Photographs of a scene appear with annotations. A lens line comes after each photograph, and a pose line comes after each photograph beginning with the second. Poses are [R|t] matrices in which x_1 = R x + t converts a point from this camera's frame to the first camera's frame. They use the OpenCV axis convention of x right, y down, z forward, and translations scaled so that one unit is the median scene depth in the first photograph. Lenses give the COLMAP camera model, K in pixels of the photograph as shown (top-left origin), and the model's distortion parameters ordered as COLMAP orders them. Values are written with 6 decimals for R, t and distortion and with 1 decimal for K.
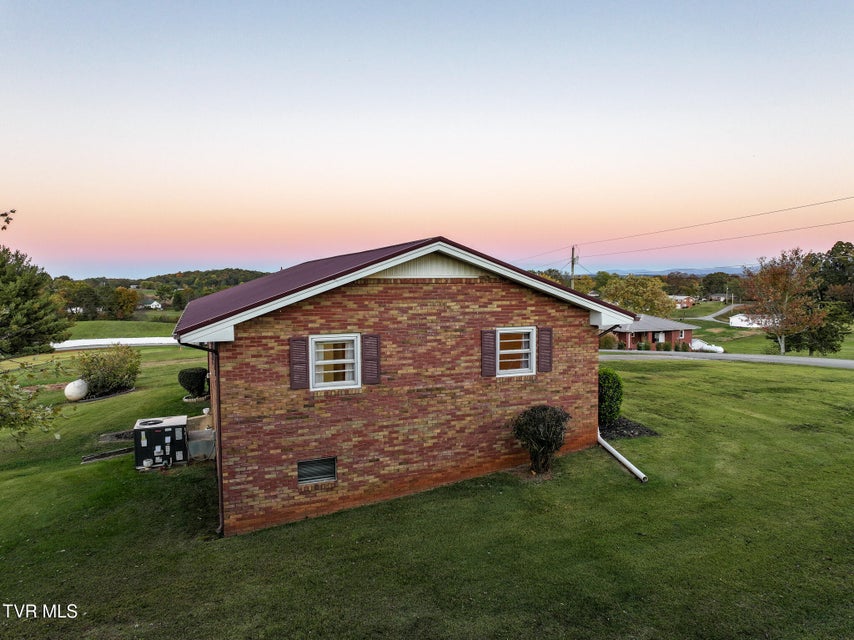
lens RADIAL K [[597.2, 0, 430.1], [0, 597.2, 315.4], [0, 0, 1]] dist [0.008380, 0.000703]
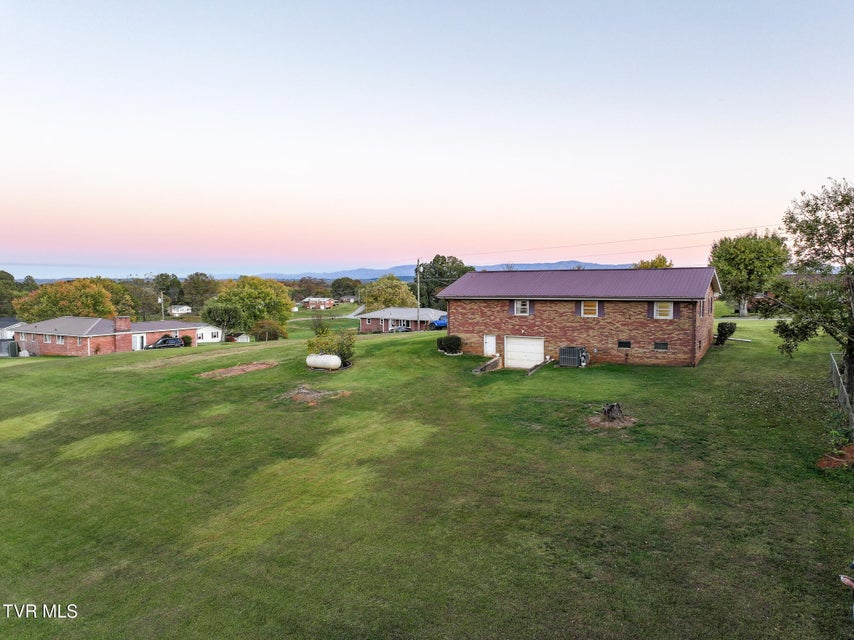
lens RADIAL K [[597.2, 0, 430.1], [0, 597.2, 315.4], [0, 0, 1]] dist [0.008380, 0.000703]
pose [[0.793370, -0.030596, 0.607970, -2.871011], [0.034747, 0.999384, 0.004951, 0.045634], [-0.607747, 0.017197, 0.793944, -0.524049]]
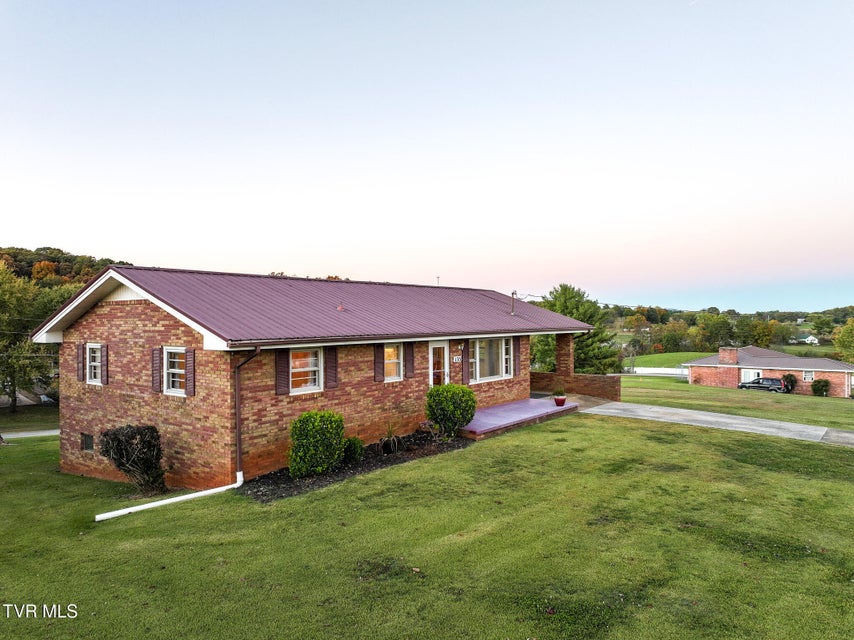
lens RADIAL K [[597.2, 0, 430.1], [0, 597.2, 315.4], [0, 0, 1]] dist [0.008380, 0.000703]
pose [[0.515943, -0.001428, -0.856622, 1.288279], [-0.046307, 0.998490, -0.029555, -0.024571], [0.855371, 0.054916, 0.515098, 0.883386]]
